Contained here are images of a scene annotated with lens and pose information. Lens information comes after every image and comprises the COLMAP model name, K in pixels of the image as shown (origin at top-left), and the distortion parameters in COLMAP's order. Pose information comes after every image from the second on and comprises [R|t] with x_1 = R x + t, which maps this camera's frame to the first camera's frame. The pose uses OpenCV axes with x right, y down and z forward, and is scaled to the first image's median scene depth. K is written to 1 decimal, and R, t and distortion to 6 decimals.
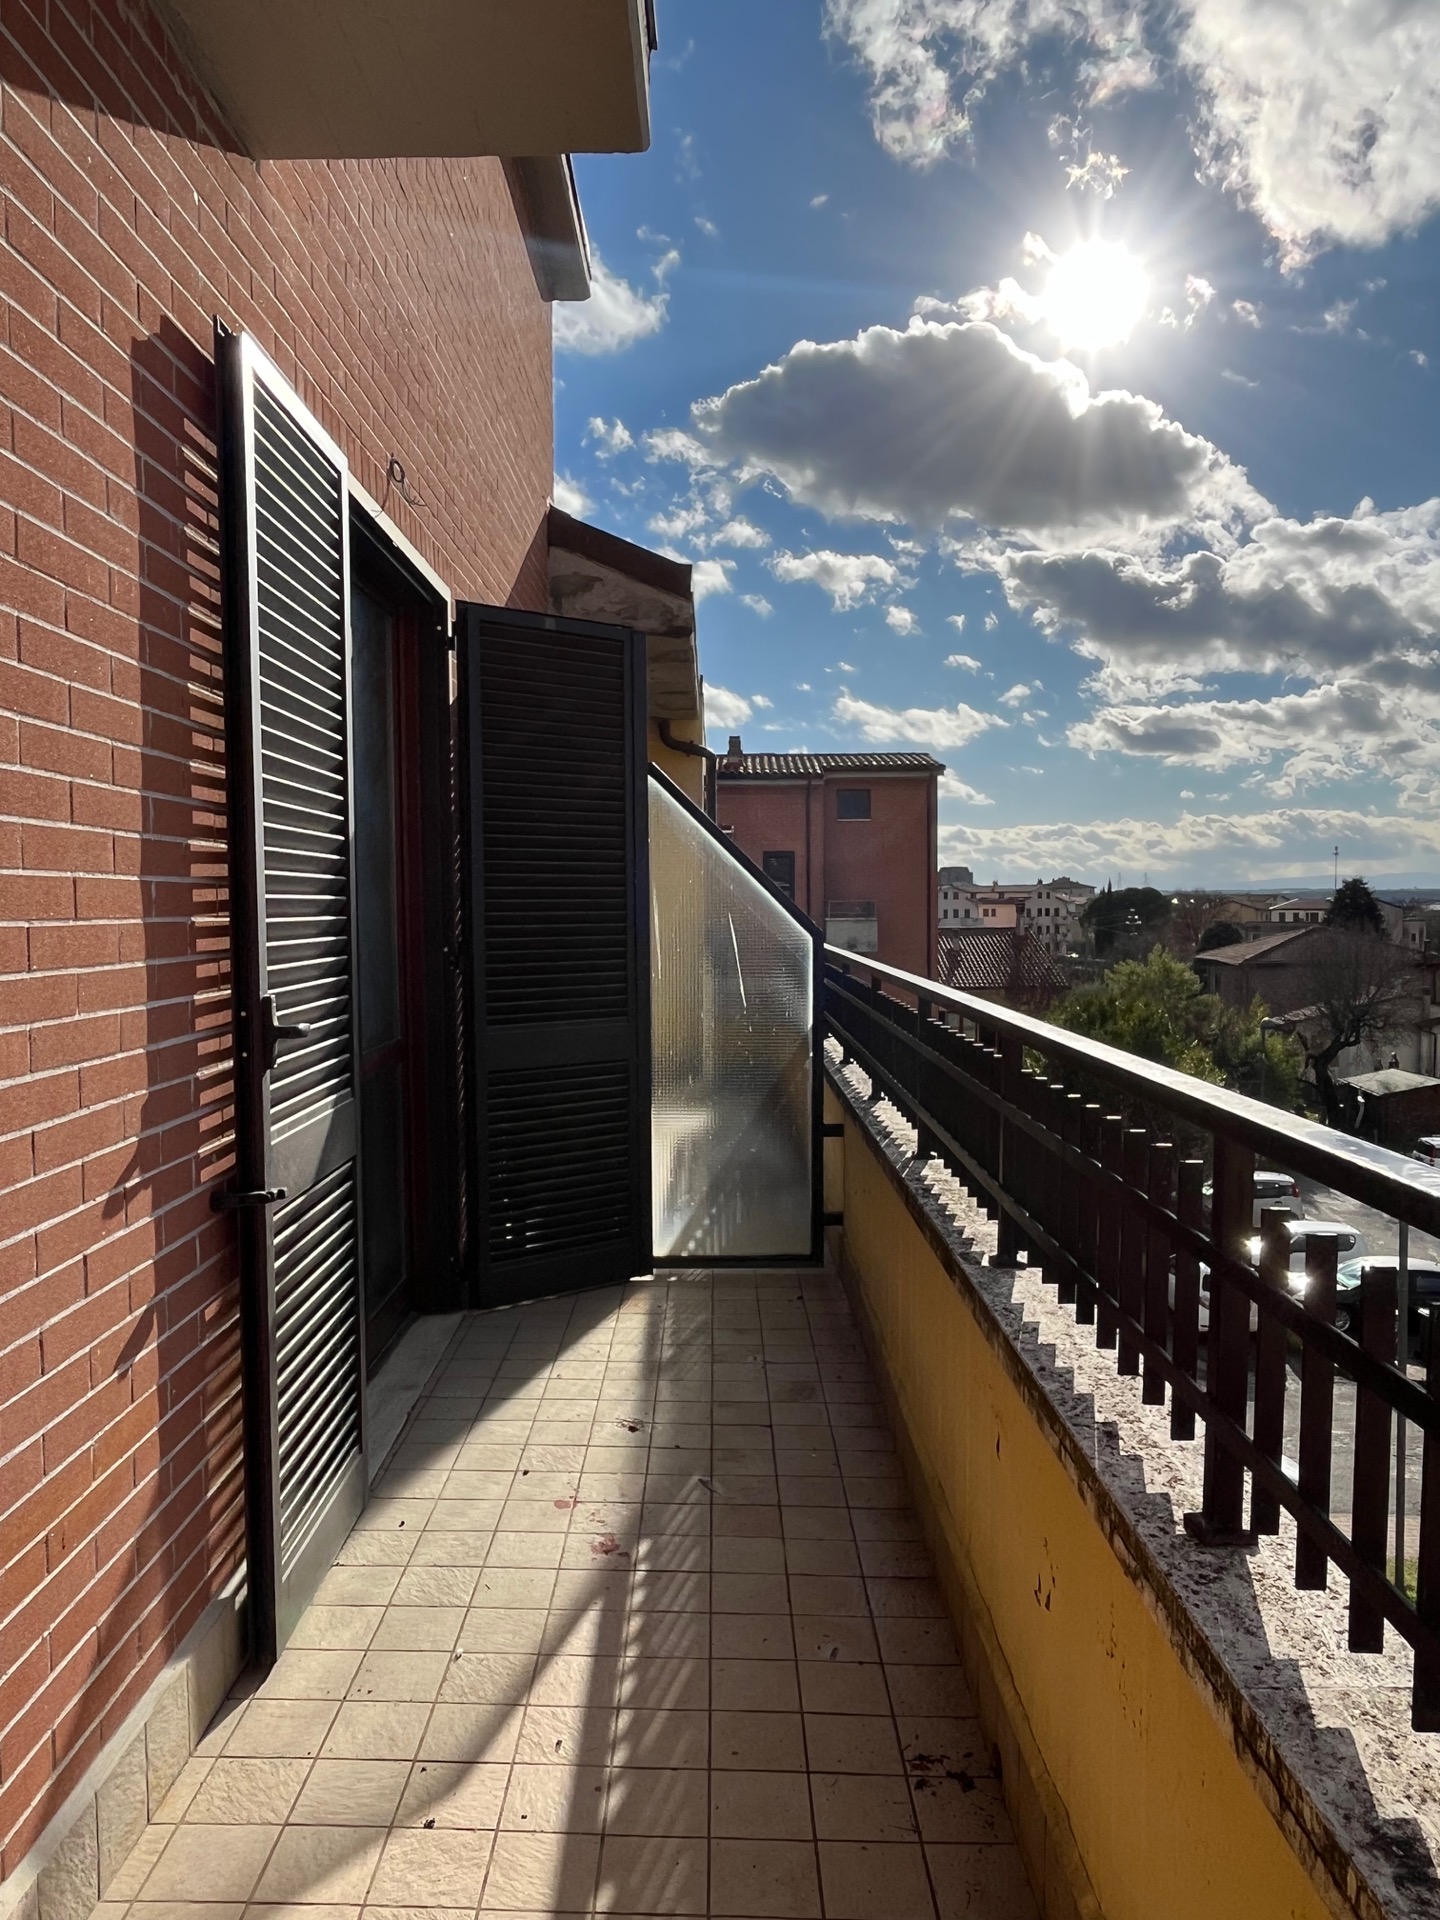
lens RADIAL K [[1292.4, 0, 713.8], [0, 1292.4, 964.1], [0, 0, 1]] dist [0.001596, 0.001087]
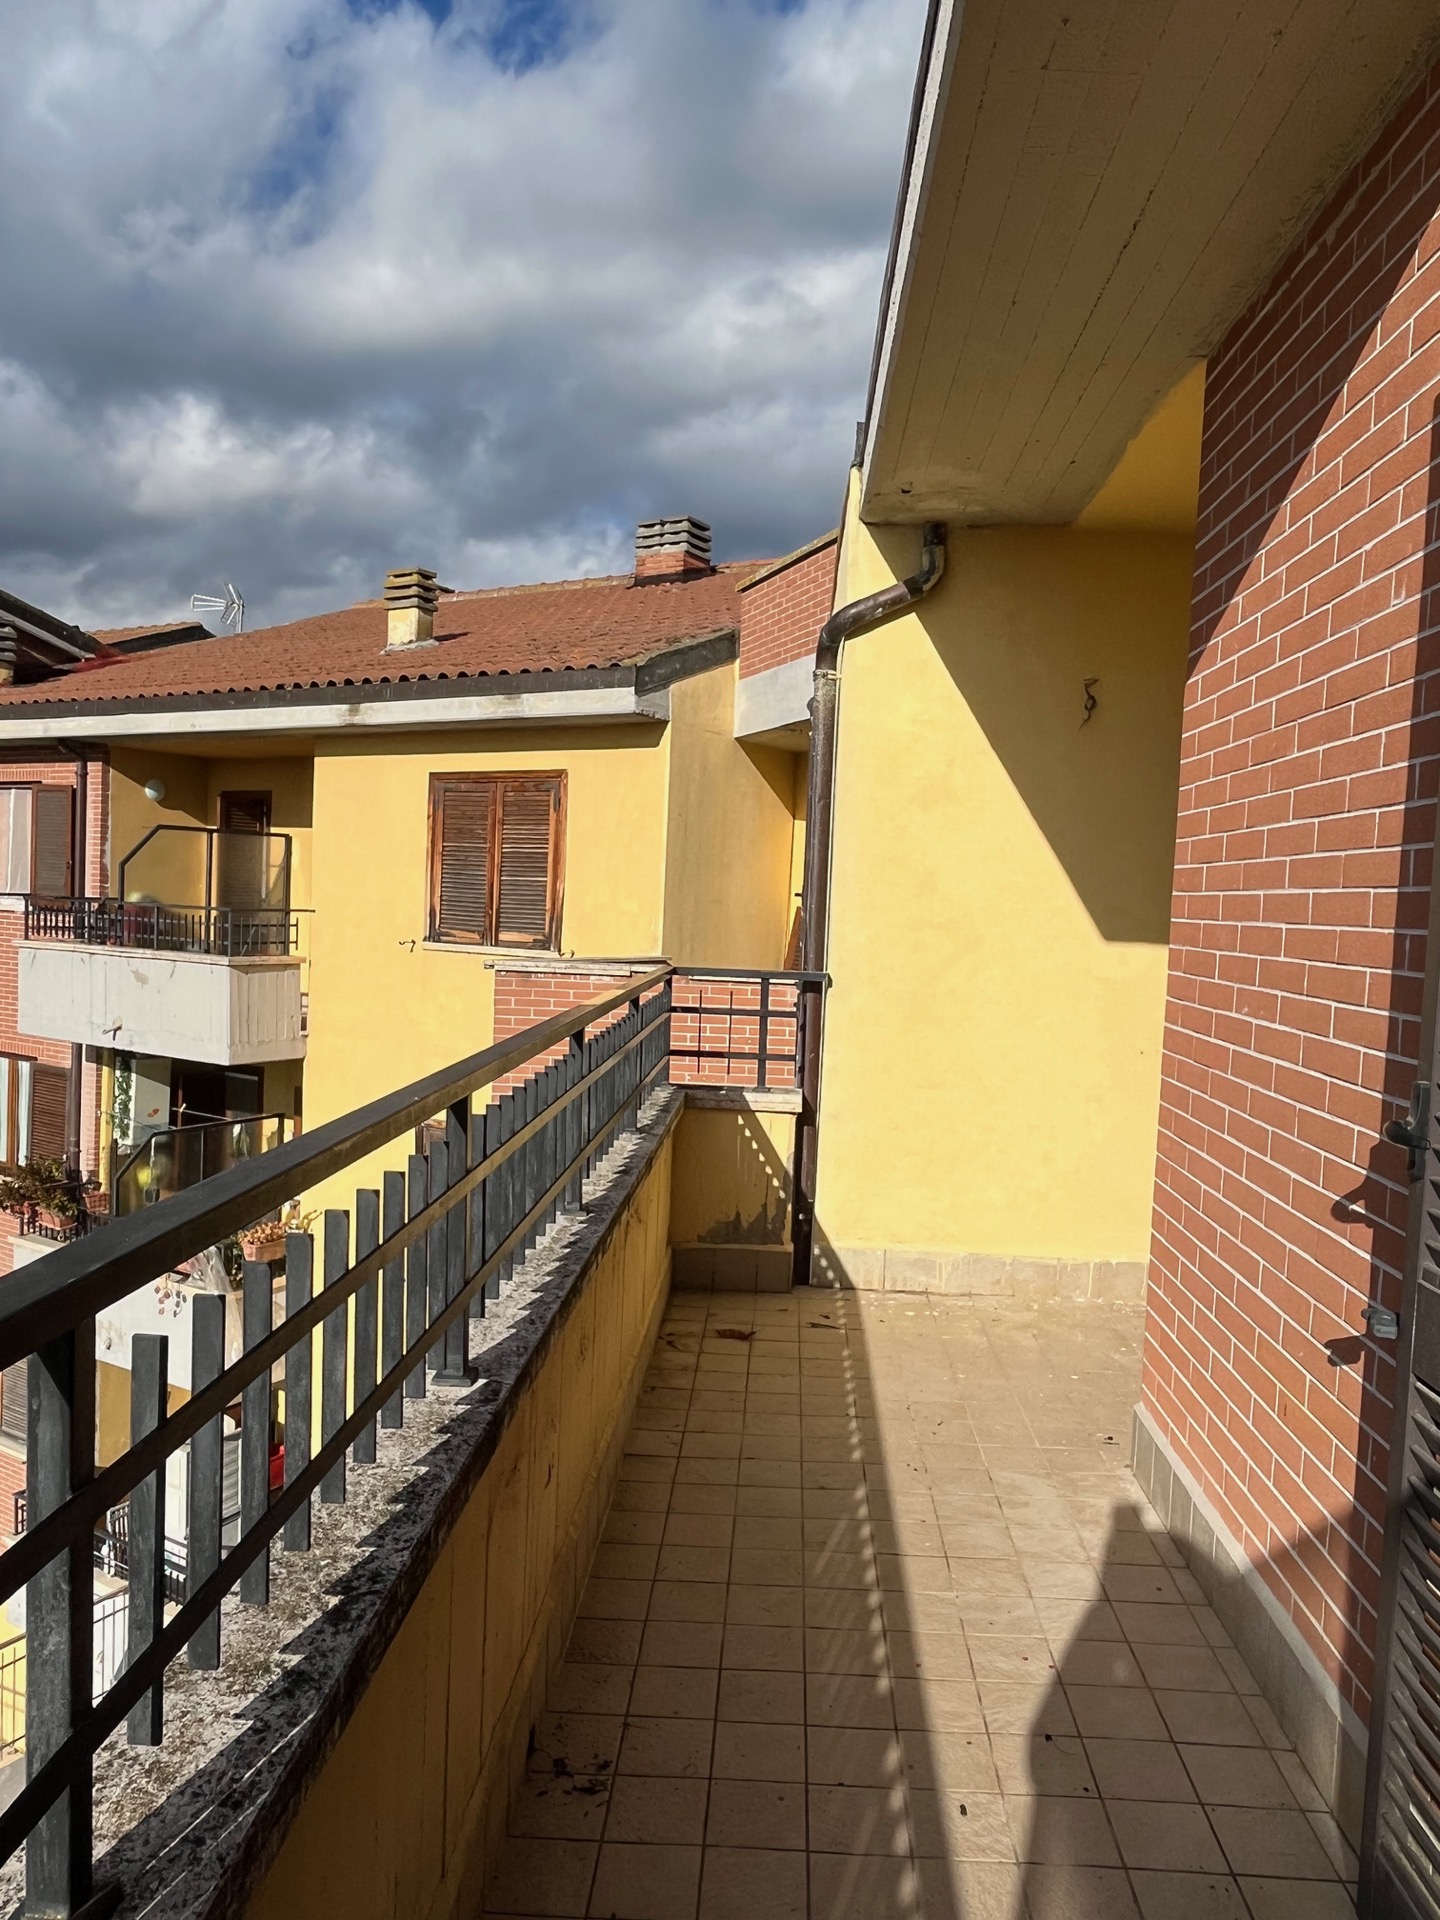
lens RADIAL K [[1292.4, 0, 723.2], [0, 1292.4, 964.0], [0, 0, 1]] dist [0.001596, 0.001087]
pose [[-0.997889, -0.037298, 0.053169, 0.032957], [-0.031804, 0.994412, 0.100663, -0.125987], [-0.056627, 0.098760, -0.993499, 2.032860]]
